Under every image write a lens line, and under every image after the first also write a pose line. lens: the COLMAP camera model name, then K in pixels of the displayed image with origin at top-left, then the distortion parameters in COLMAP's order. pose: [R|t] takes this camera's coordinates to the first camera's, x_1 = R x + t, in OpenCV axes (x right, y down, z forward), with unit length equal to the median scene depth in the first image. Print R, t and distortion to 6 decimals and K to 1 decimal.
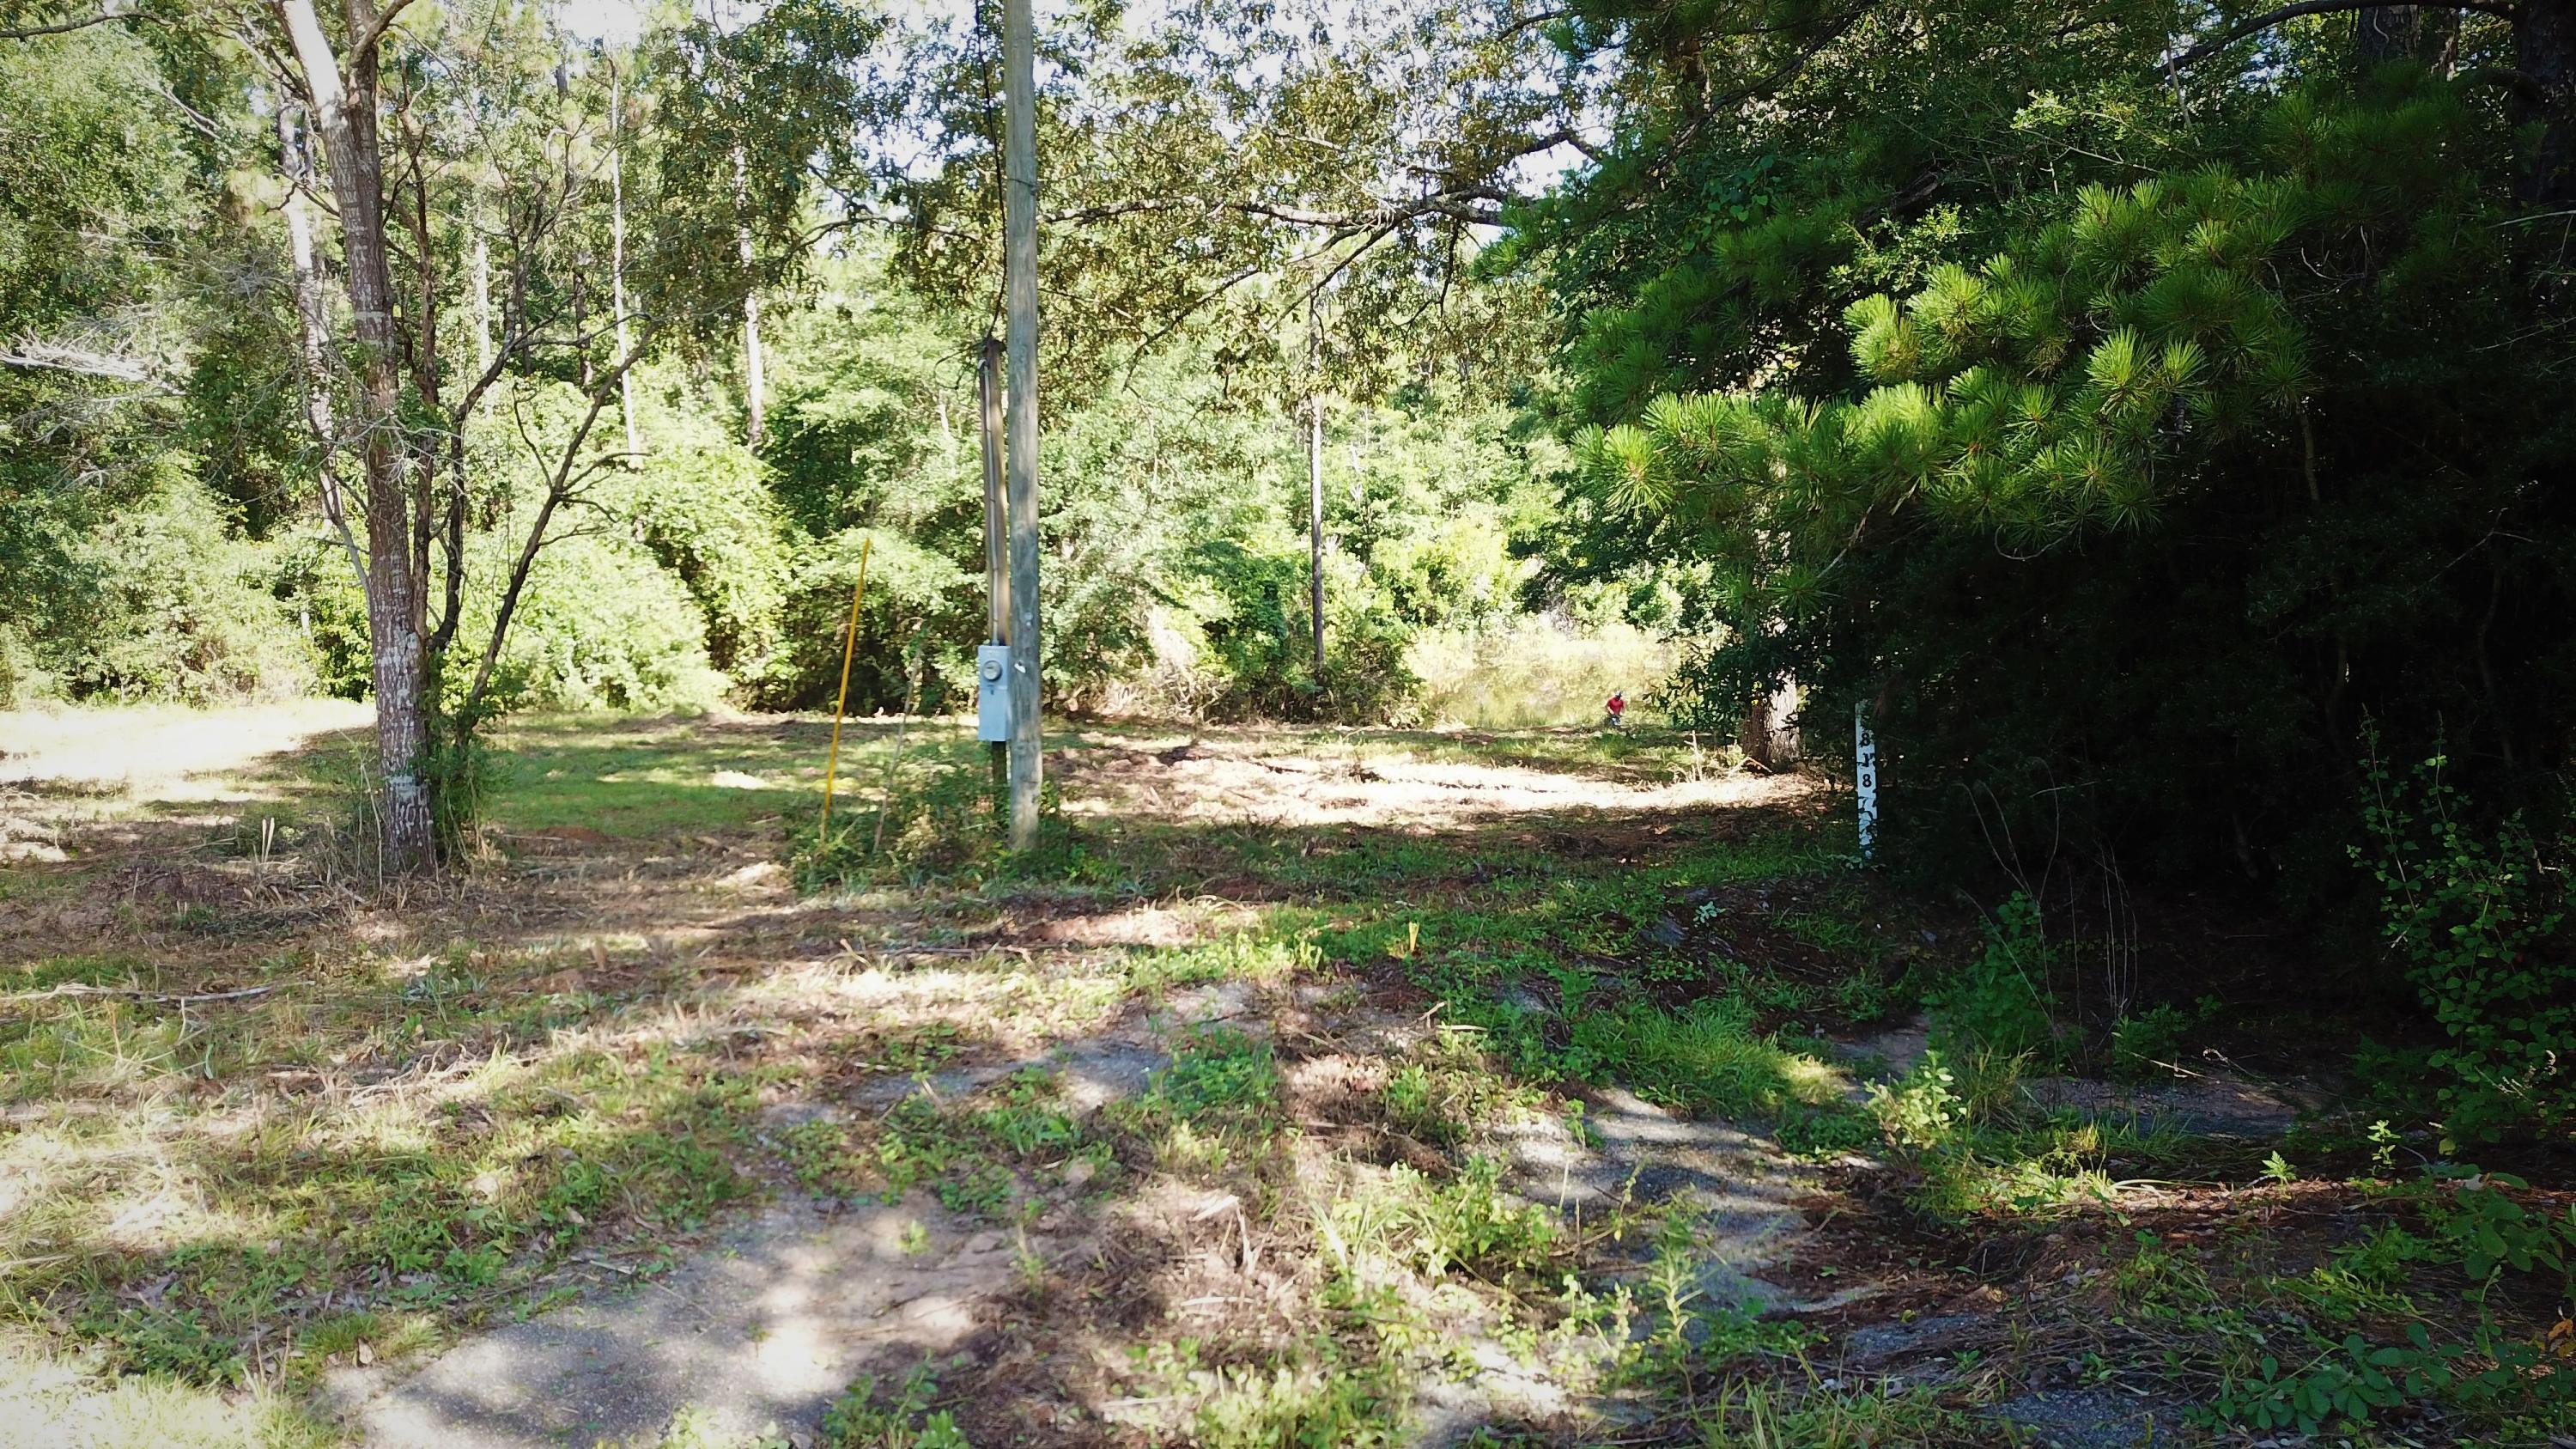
lens RADIAL K [[1975.7, 0, 1285.8], [0, 1975.7, 727.1], [0, 0, 1]] dist [0.012598, -0.019733]
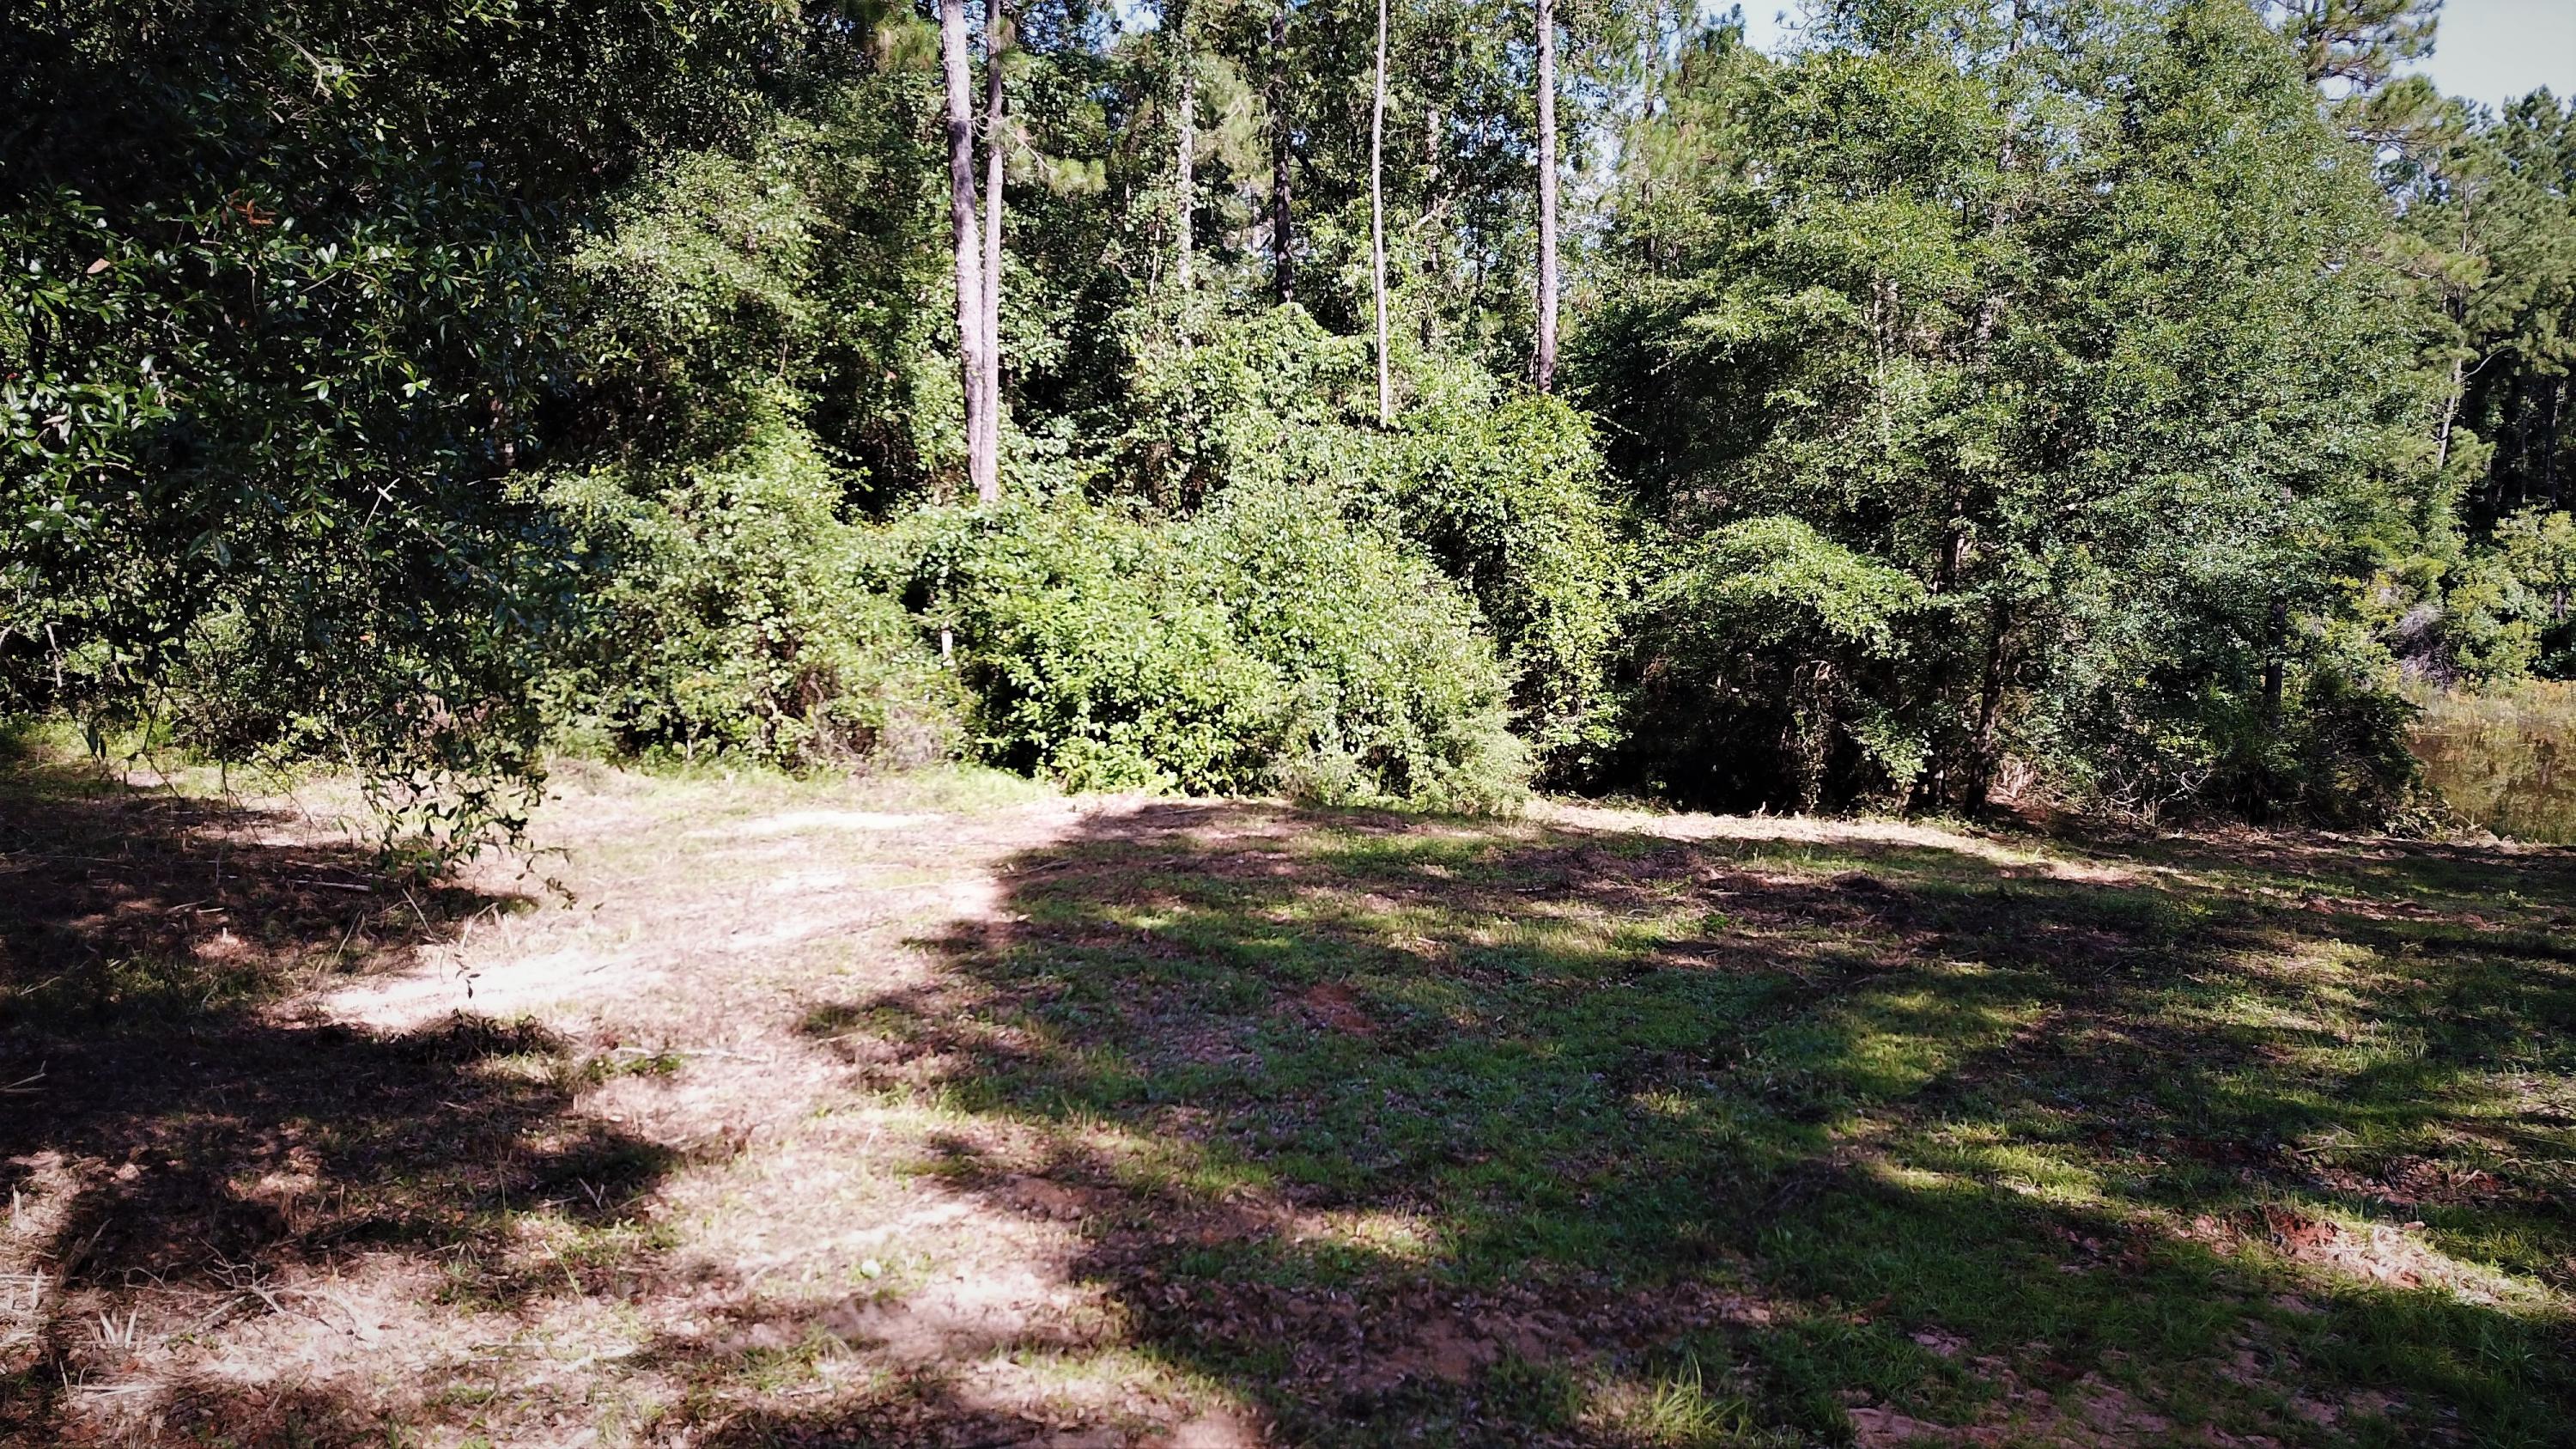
lens RADIAL K [[1975.7, 0, 1292.1], [0, 1975.7, 723.3], [0, 0, 1]] dist [0.012598, -0.019733]
pose [[0.969976, 0.037776, -0.240248, -0.222197], [-0.040753, 0.999142, -0.007435, -0.026691], [0.239761, 0.017003, 0.970683, 0.385788]]
